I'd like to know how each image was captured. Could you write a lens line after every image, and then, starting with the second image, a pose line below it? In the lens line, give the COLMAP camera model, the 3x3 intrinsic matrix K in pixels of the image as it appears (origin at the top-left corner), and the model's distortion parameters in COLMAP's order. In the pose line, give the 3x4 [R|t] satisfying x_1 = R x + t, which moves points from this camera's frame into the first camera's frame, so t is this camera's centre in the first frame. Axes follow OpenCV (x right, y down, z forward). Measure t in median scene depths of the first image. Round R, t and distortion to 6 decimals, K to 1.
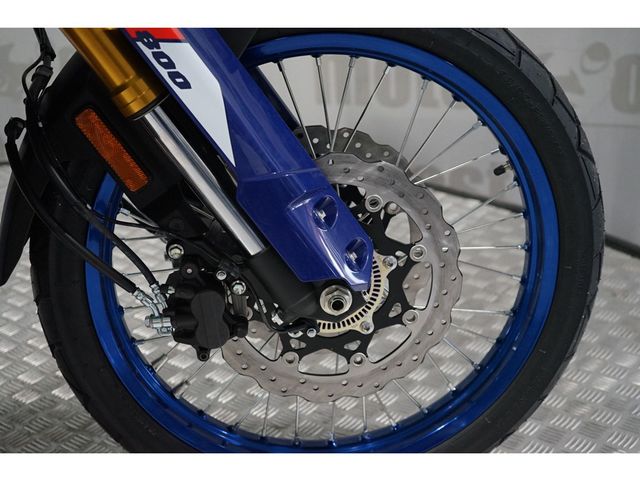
lens RADIAL K [[1003.2, 0, 320.3], [0, 1003.2, 240.4], [0, 0, 1]] dist [0.018172, 0.000000]
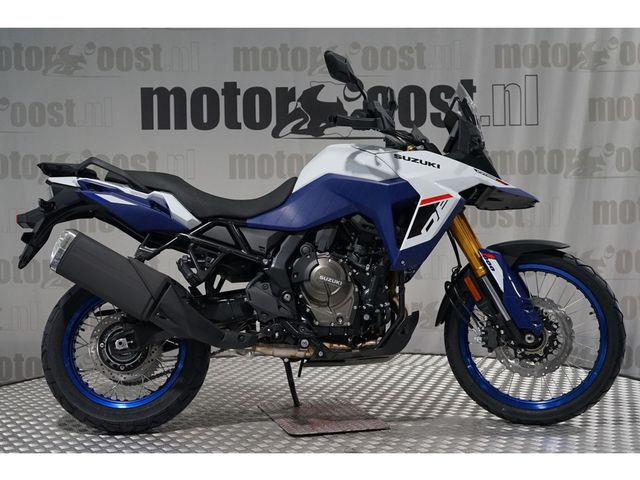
lens RADIAL K [[1003.2, 0, 319.9], [0, 1003.2, 239.7], [0, 0, 1]] dist [0.018172, 0.000000]
pose [[0.917389, 0.078041, -0.390265, 0.655958], [-0.201604, 0.936593, -0.286617, 0.853153], [0.343151, 0.341618, 0.874954, -2.316121]]
